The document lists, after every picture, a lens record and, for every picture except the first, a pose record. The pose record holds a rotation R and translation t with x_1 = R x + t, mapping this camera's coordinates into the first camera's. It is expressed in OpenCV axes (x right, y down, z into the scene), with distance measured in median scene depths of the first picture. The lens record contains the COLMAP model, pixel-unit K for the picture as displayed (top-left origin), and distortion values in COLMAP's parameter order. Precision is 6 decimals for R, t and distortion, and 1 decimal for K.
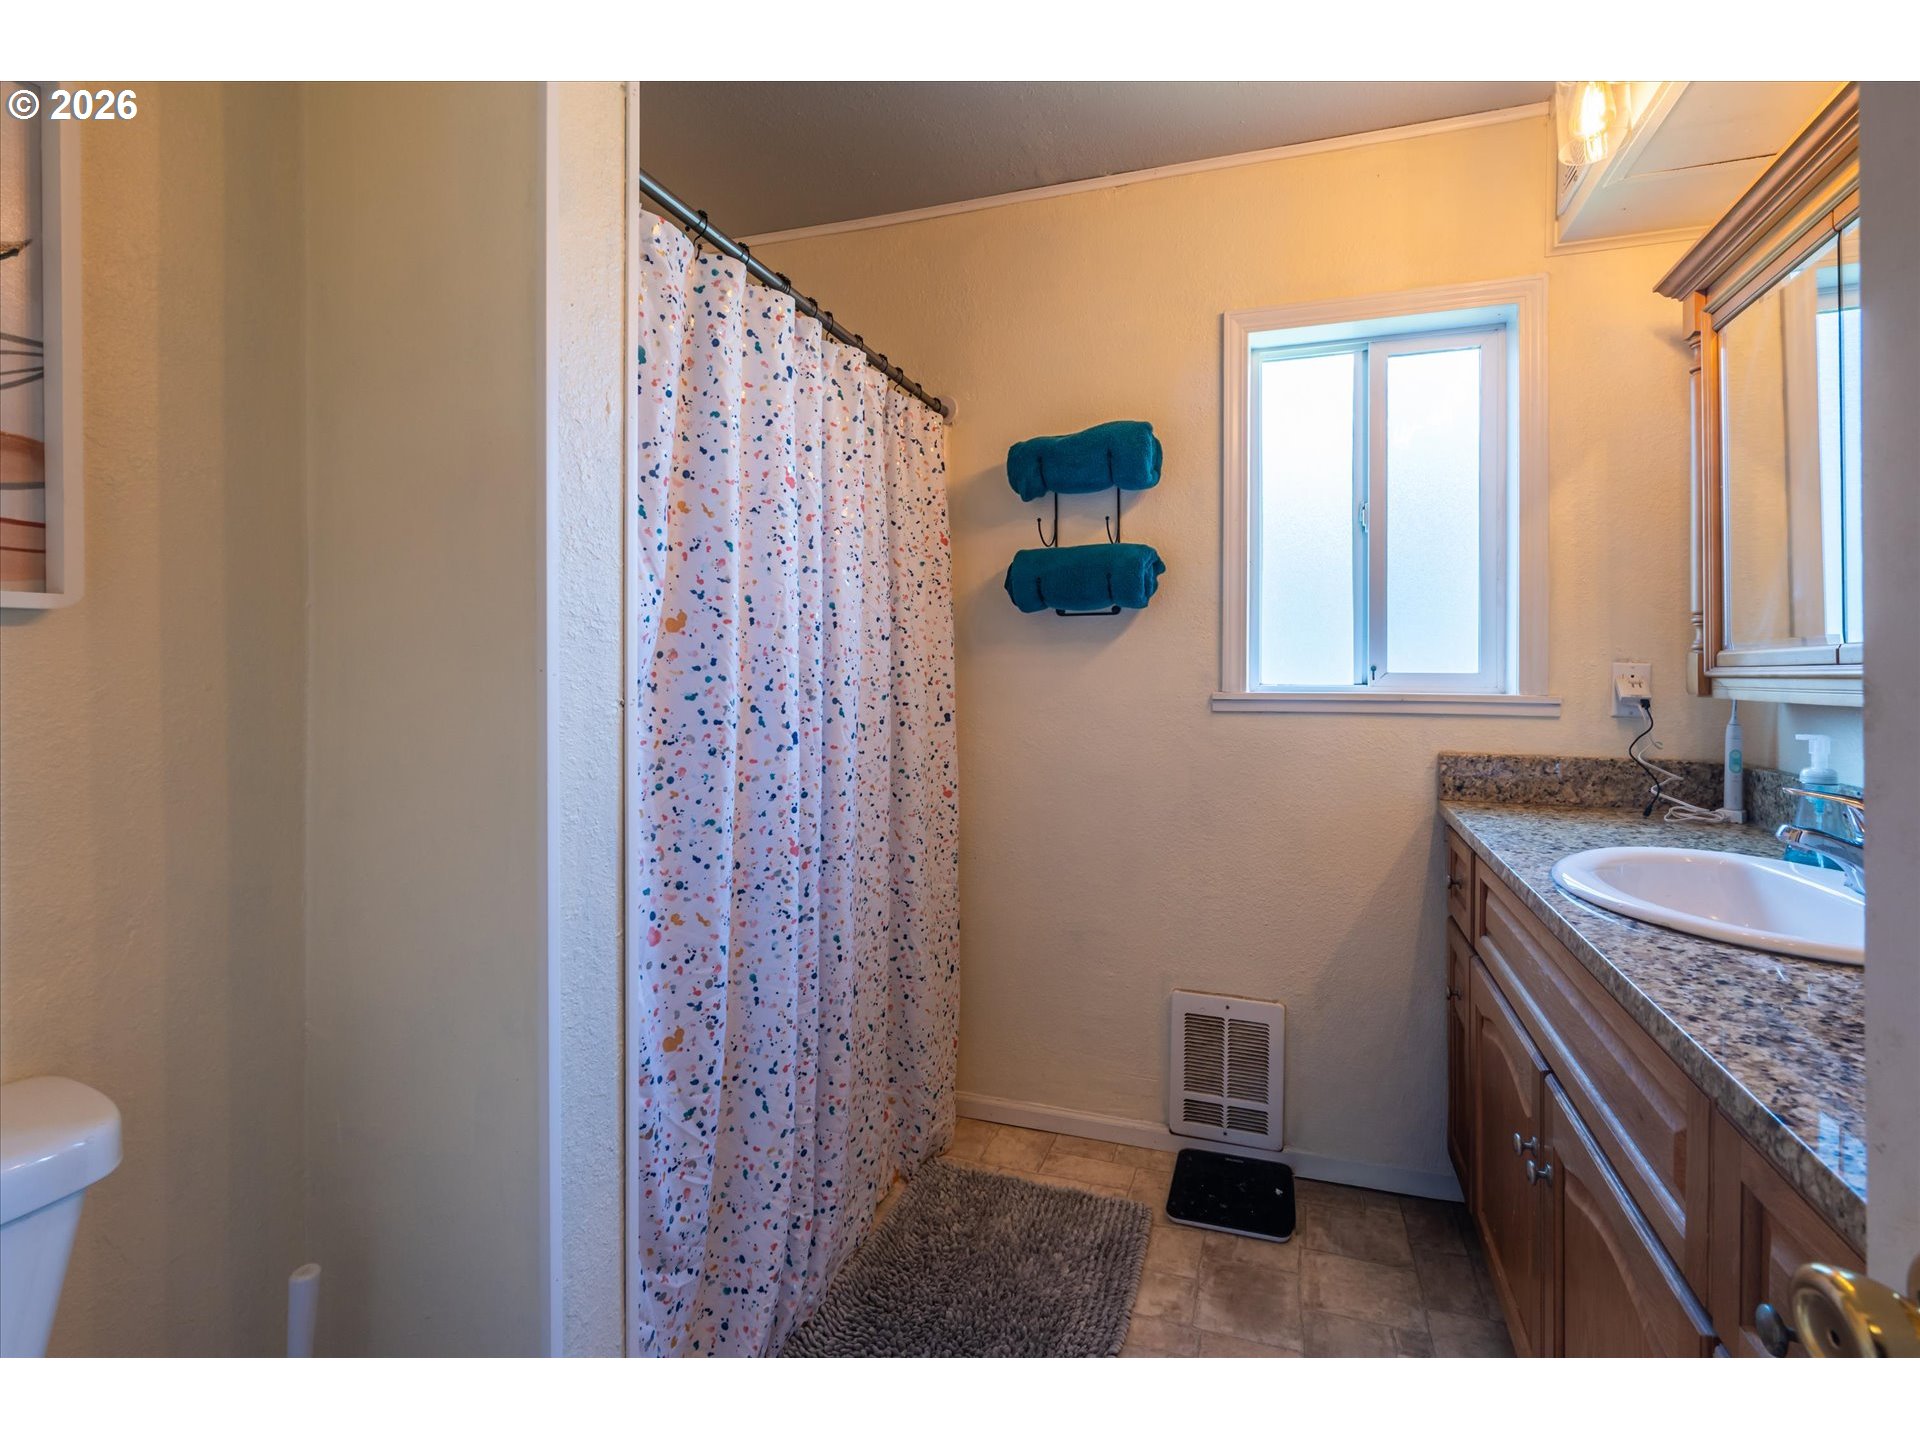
lens RADIAL K [[832.7, 0, 997.0], [0, 832.7, 704.5], [0, 0, 1]] dist [-0.001669, 0.000714]
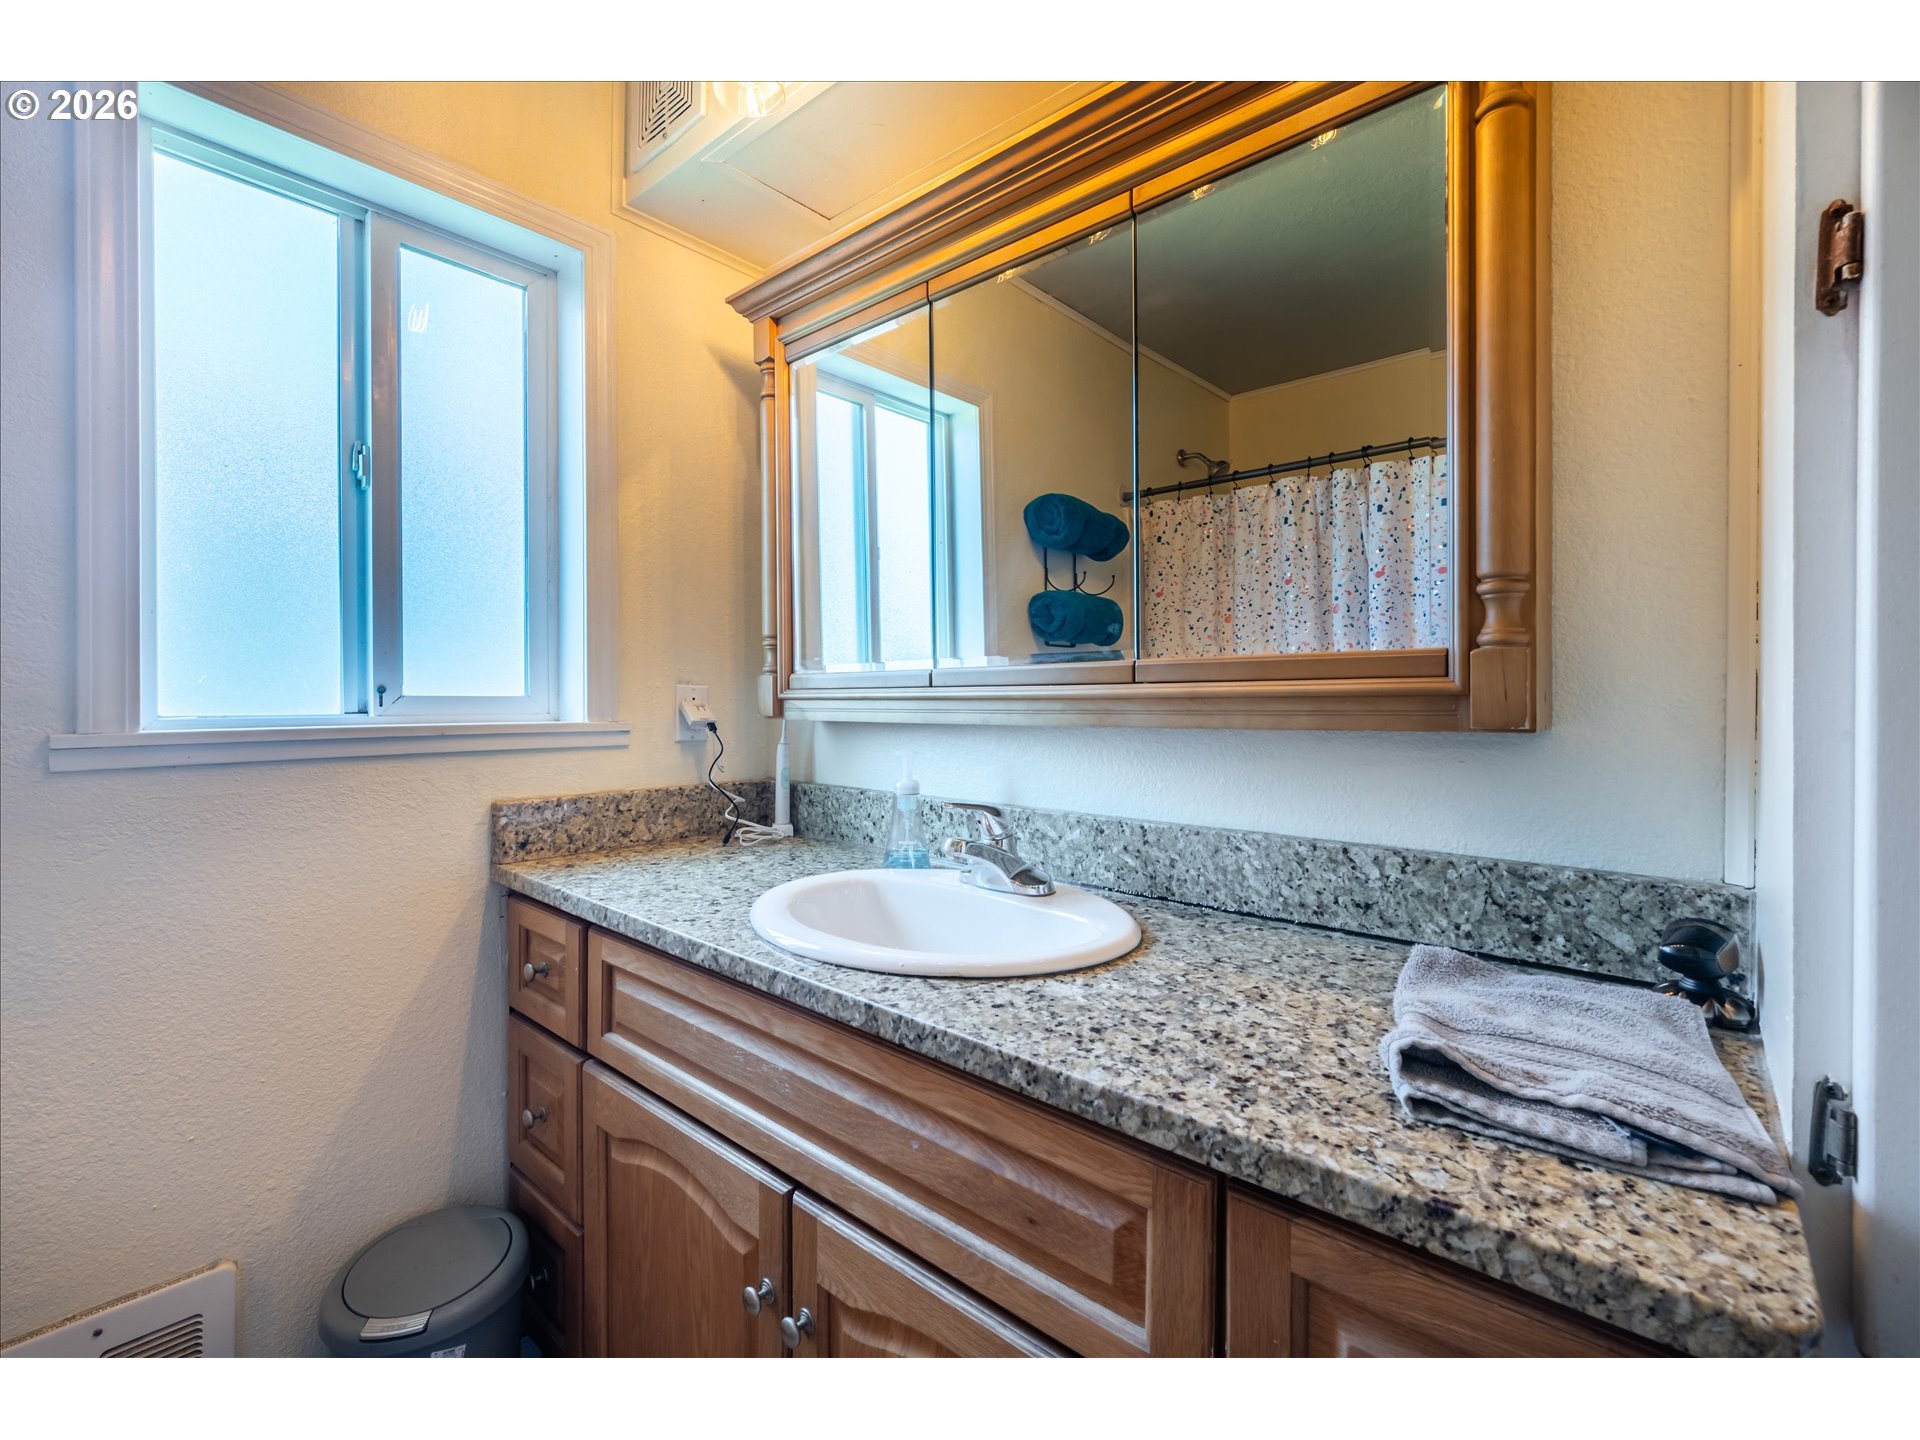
lens RADIAL K [[832.7, 0, 997.0], [0, 832.7, 704.5], [0, 0, 1]] dist [-0.001669, 0.000714]
pose [[0.356145, -0.011086, 0.934365, -0.009543], [0.038444, 0.999257, -0.002797, -0.012313], [-0.933639, 0.036917, 0.356307, 0.354495]]
